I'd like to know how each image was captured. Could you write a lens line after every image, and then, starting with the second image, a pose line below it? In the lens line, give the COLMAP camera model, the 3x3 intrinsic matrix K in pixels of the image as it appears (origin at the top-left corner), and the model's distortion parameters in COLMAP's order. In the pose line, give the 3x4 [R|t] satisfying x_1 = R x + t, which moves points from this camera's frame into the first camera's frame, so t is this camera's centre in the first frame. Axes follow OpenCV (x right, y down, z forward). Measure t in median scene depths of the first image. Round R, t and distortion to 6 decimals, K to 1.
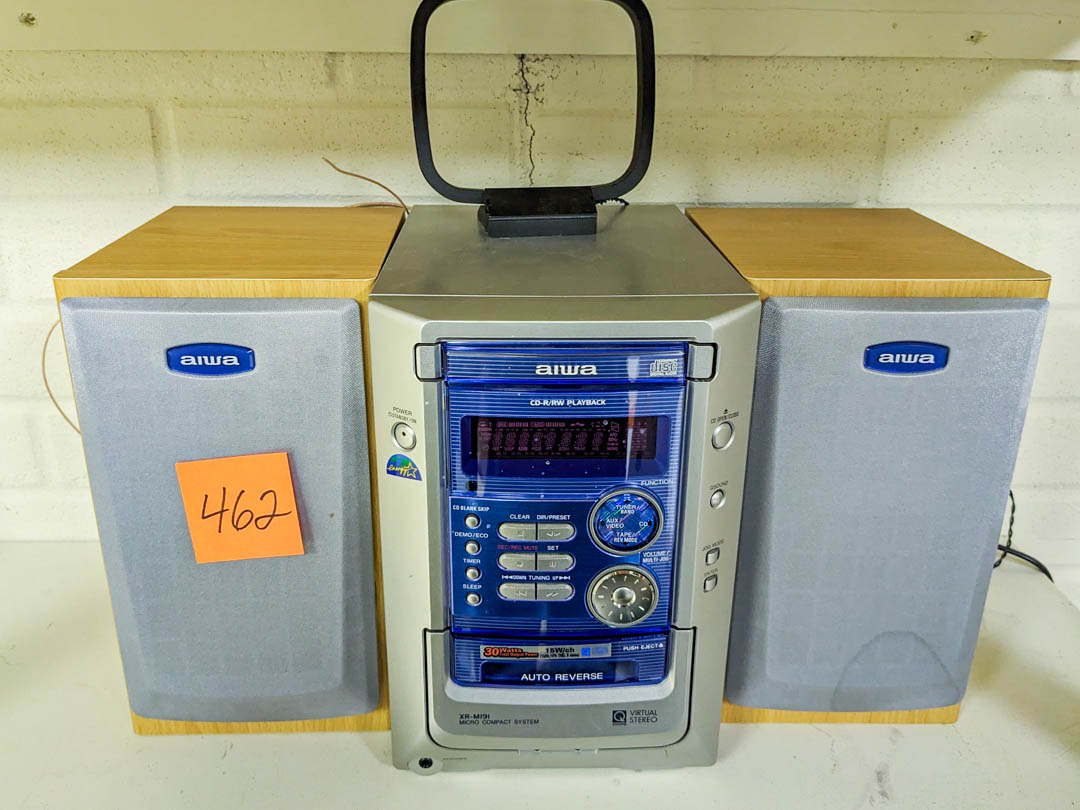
lens RADIAL K [[928.6, 0, 526.3], [0, 928.6, 432.9], [0, 0, 1]] dist [0.026085, -0.045952]
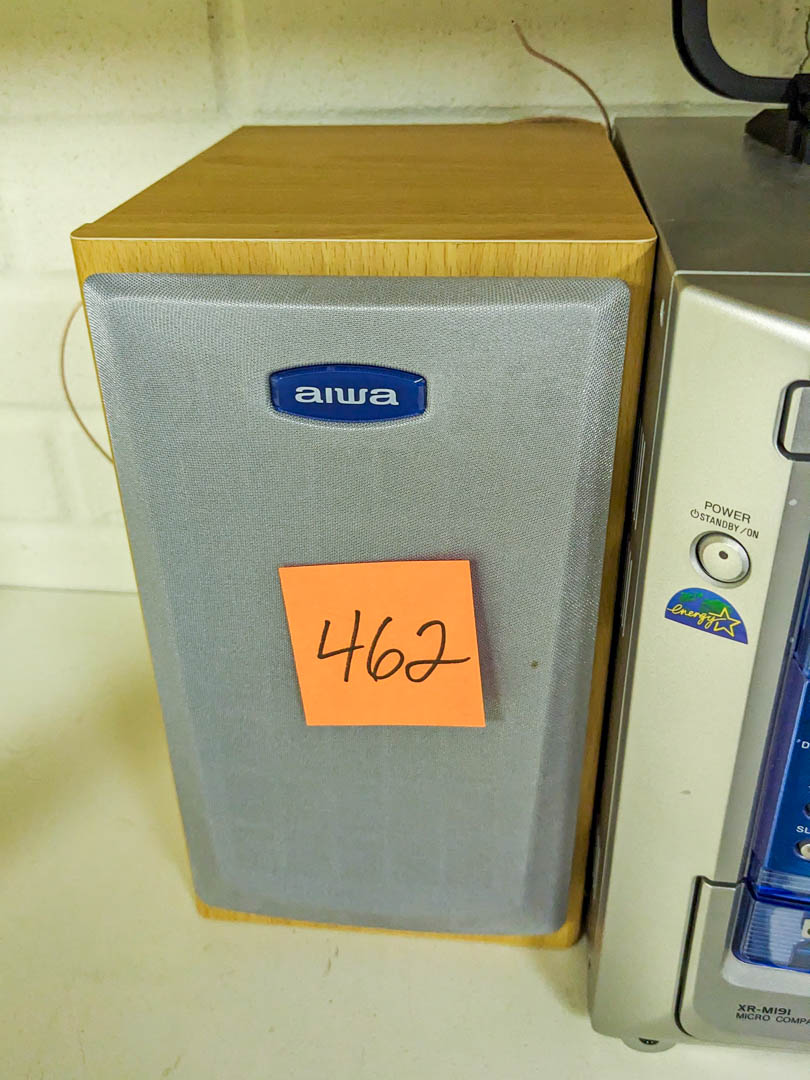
lens RADIAL K [[913.4, 0, 399.7], [0, 913.4, 542.4], [0, 0, 1]] dist [0.038953, -0.076315]
pose [[0.990495, 0.046815, -0.129337, -0.229298], [-0.026908, 0.988079, 0.151577, -0.072919], [0.134891, -0.146656, 0.979947, 0.453589]]
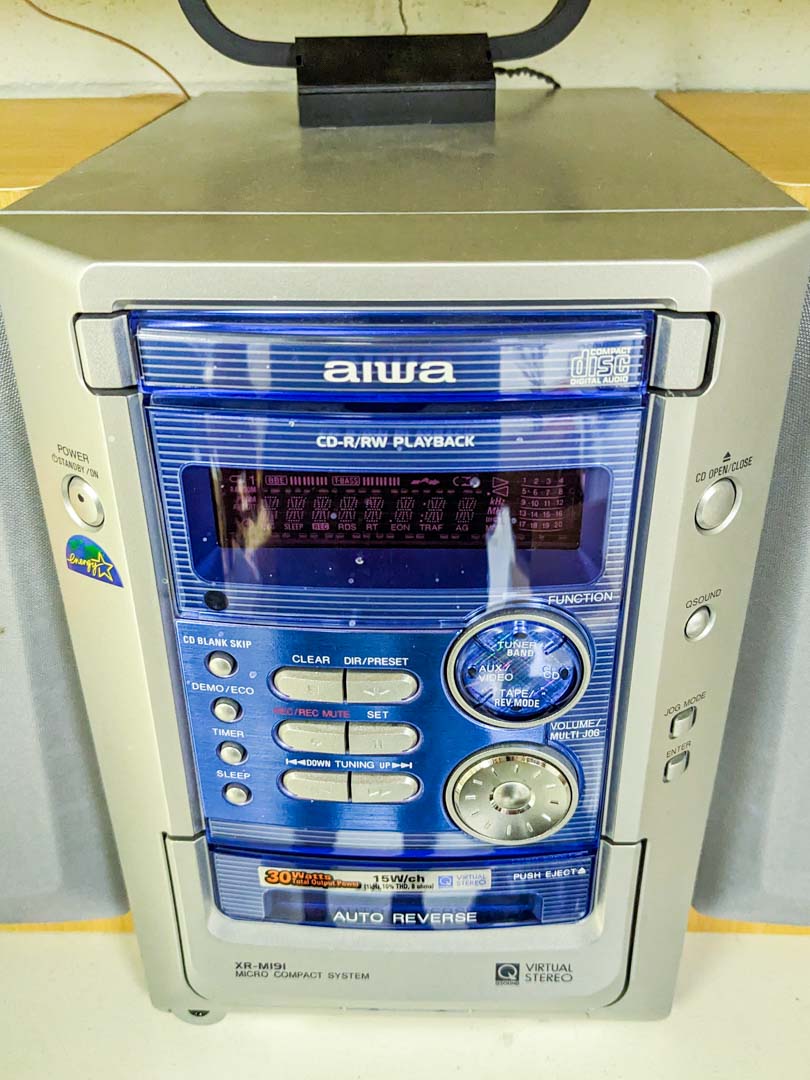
lens RADIAL K [[913.4, 0, 424.7], [0, 913.4, 554.4], [0, 0, 1]] dist [0.038953, -0.076315]
pose [[0.998388, 0.013271, -0.055184, 0.078991], [-0.005199, 0.989575, 0.143926, -0.039000], [0.056519, -0.143407, 0.988049, 0.480873]]
